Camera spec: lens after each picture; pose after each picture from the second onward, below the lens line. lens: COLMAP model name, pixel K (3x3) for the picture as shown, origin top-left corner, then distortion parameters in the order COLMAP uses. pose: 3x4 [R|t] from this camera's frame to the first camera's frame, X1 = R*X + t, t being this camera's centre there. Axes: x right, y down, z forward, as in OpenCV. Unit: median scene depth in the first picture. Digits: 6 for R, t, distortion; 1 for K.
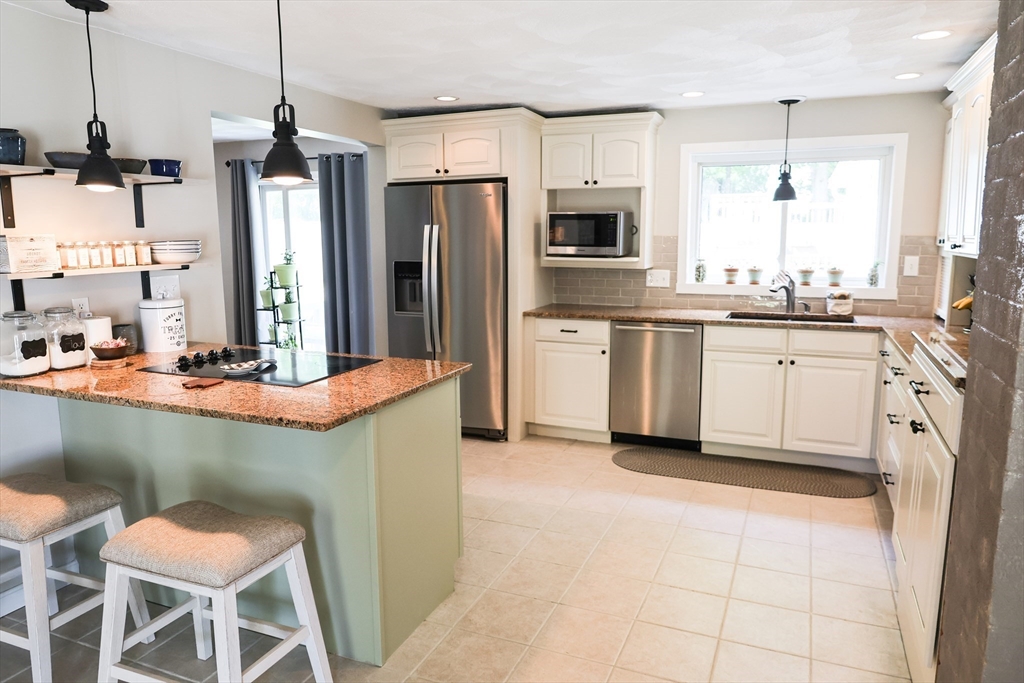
lens RADIAL K [[691.4, 0, 512.0], [0, 691.4, 341.5], [0, 0, 1]] dist [-0.003655, -0.000721]
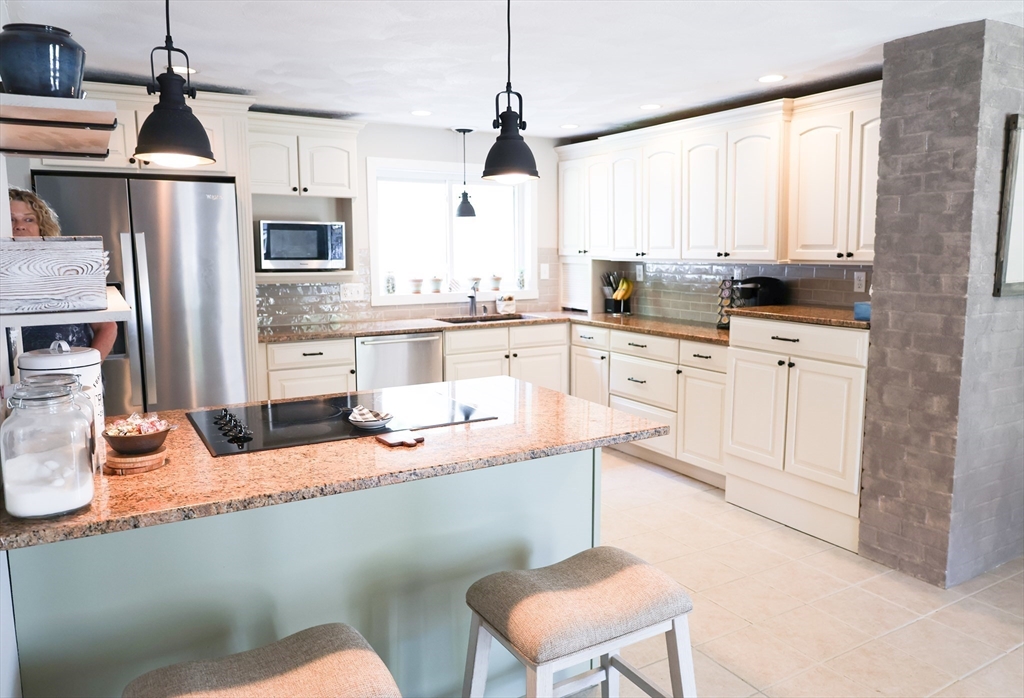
lens RADIAL K [[737.2, 0, 512.0], [0, 737.2, 349.0], [0, 0, 1]] dist [0.007984, 0.001721]
pose [[0.594604, -0.108522, 0.796661, -0.545891], [0.126109, 0.991173, 0.040895, -0.029389], [-0.794067, 0.076150, 0.603041, 0.227192]]
